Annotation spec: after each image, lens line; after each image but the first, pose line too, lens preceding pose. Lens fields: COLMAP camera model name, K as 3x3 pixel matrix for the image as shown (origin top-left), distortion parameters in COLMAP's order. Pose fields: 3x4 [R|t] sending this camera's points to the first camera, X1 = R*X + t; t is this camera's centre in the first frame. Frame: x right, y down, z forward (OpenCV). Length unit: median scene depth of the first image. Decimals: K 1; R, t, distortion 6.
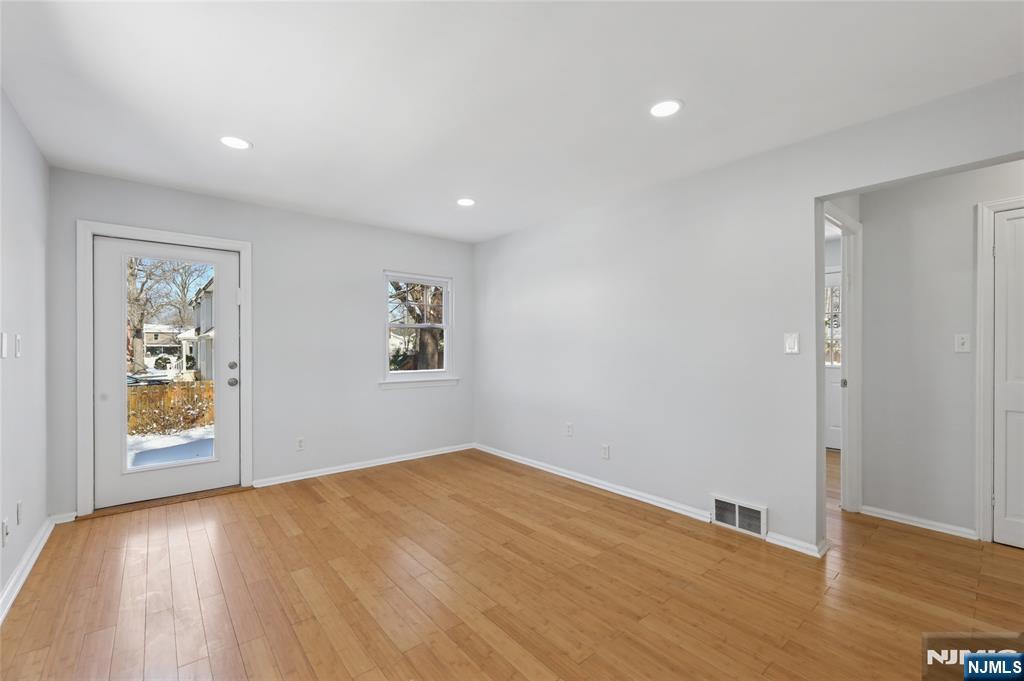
lens RADIAL K [[421.5, 0, 513.3], [0, 421.5, 353.0], [0, 0, 1]] dist [-0.003303, -0.000432]
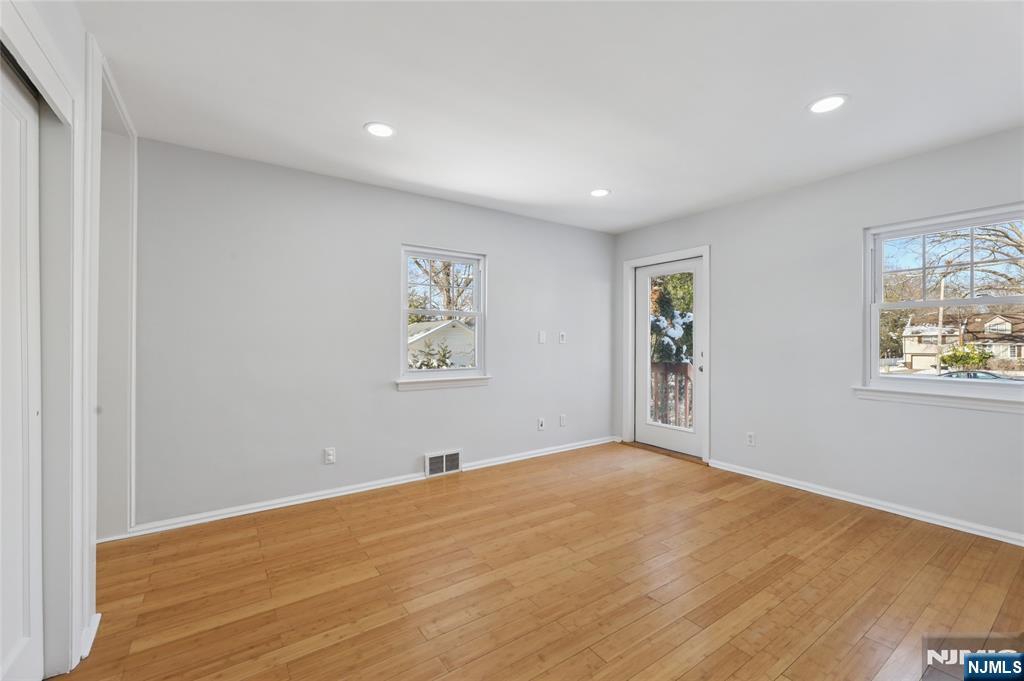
lens RADIAL K [[421.5, 0, 513.3], [0, 421.5, 353.0], [0, 0, 1]] dist [-0.003303, -0.000432]
pose [[-0.097783, 0.026145, -0.994864, 0.555116], [-0.011708, 0.999555, 0.027419, 0.000103], [0.995139, 0.014329, -0.097433, 0.620800]]
